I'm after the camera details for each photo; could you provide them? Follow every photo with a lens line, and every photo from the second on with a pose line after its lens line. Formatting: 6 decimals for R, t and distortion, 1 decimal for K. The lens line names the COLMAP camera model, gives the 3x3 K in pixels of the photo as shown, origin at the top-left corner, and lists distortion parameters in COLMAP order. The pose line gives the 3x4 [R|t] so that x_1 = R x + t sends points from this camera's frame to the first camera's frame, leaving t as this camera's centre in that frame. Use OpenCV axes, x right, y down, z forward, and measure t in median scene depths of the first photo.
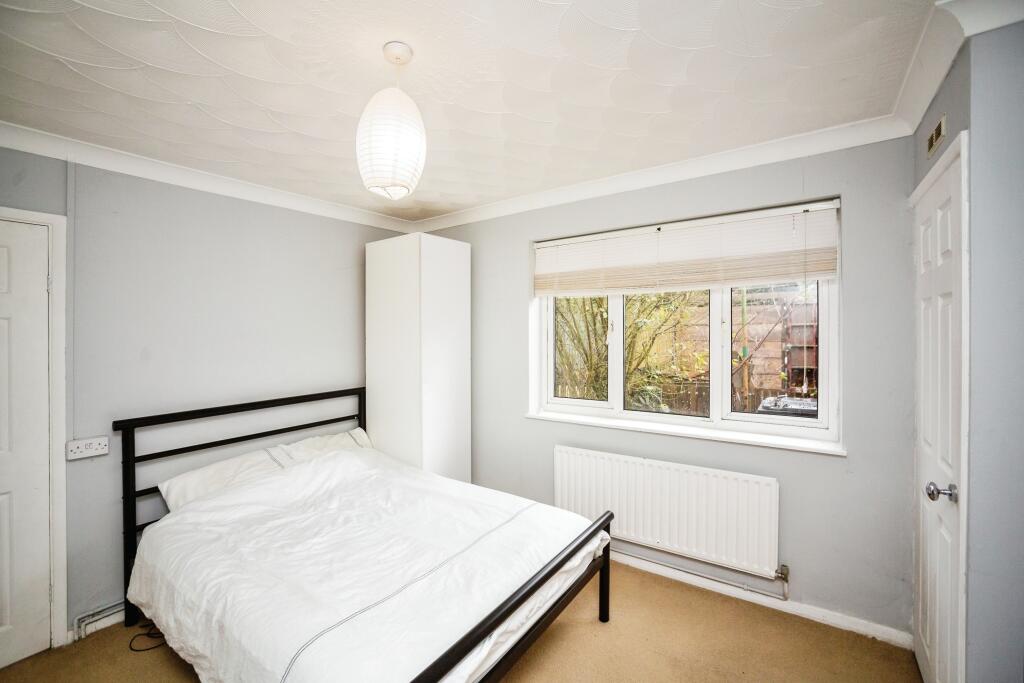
lens RADIAL K [[457.1, 0, 514.1], [0, 457.1, 327.7], [0, 0, 1]] dist [-0.001593, 0.008128]
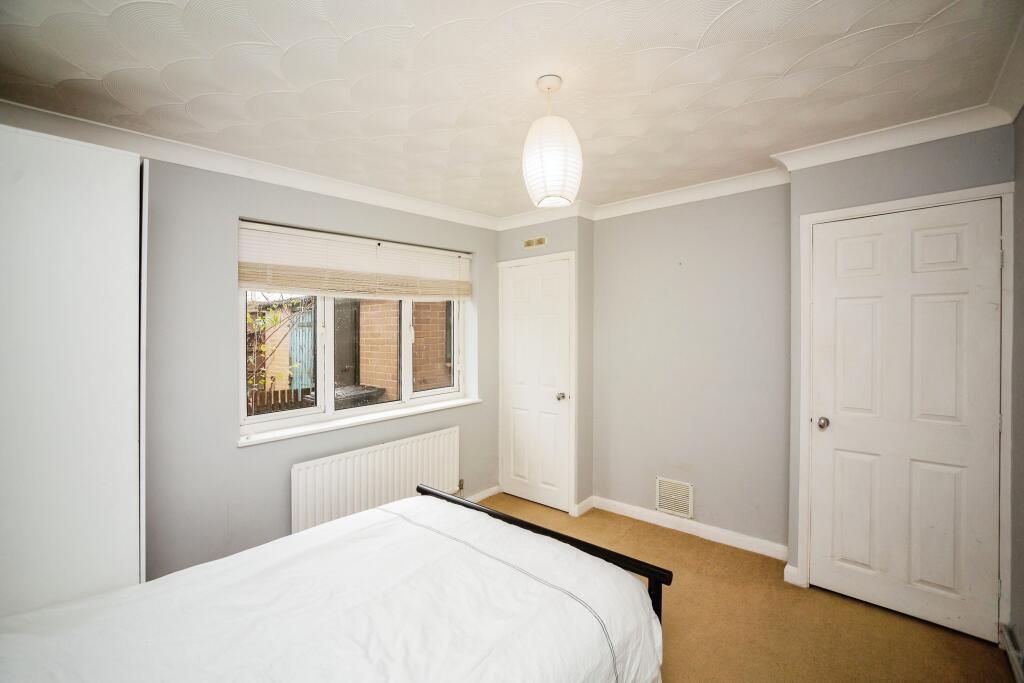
lens RADIAL K [[447.4, 0, 512.0], [0, 447.4, 341.5], [0, 0, 1]] dist [-0.000633, 0.000020]
pose [[0.119664, -0.019689, 0.992619, -0.819683], [0.011381, 0.999765, 0.018458, 0.013888], [-0.992749, 0.009088, 0.119860, 0.569396]]
